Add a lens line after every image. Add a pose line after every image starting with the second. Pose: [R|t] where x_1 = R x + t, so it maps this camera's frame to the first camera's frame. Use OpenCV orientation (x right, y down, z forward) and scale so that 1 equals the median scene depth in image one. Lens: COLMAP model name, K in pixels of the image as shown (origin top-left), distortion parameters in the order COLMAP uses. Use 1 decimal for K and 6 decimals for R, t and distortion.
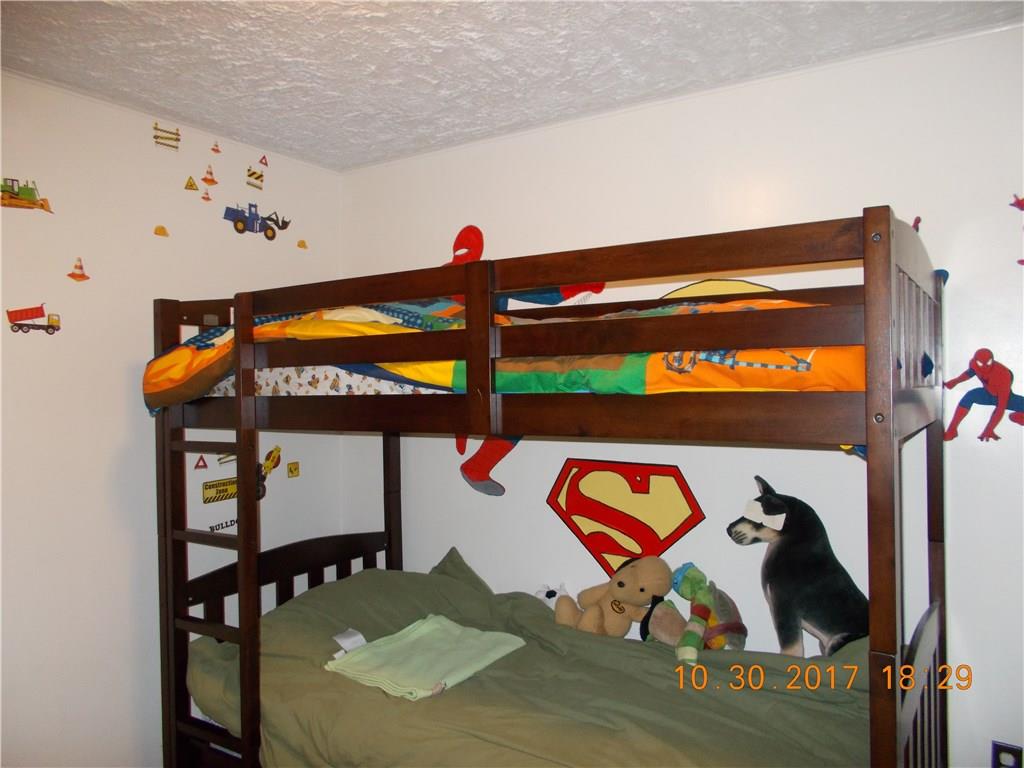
lens RADIAL K [[766.4, 0, 512.0], [0, 766.4, 384.5], [0, 0, 1]] dist [-0.010319, -0.009550]
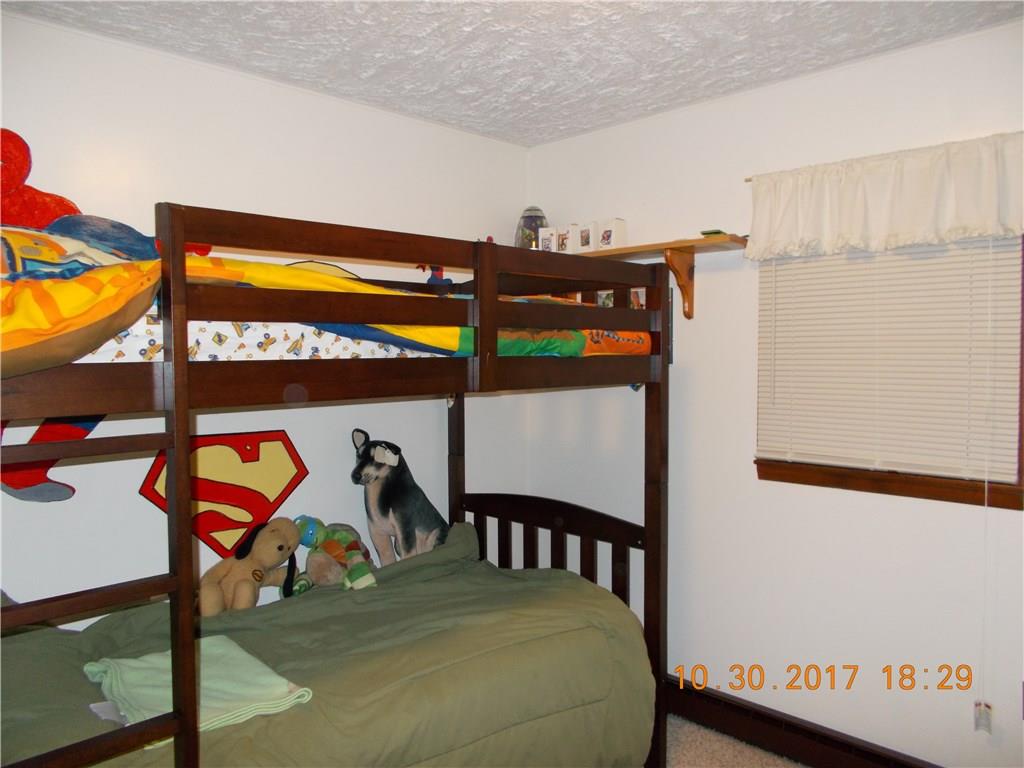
lens RADIAL K [[766.4, 0, 512.6], [0, 766.4, 385.0], [0, 0, 1]] dist [-0.010319, -0.009550]
pose [[0.190448, -0.027928, 0.981300, -0.971273], [0.005281, 0.999610, 0.027425, 0.019551], [-0.981683, -0.000041, 0.190521, 0.605582]]
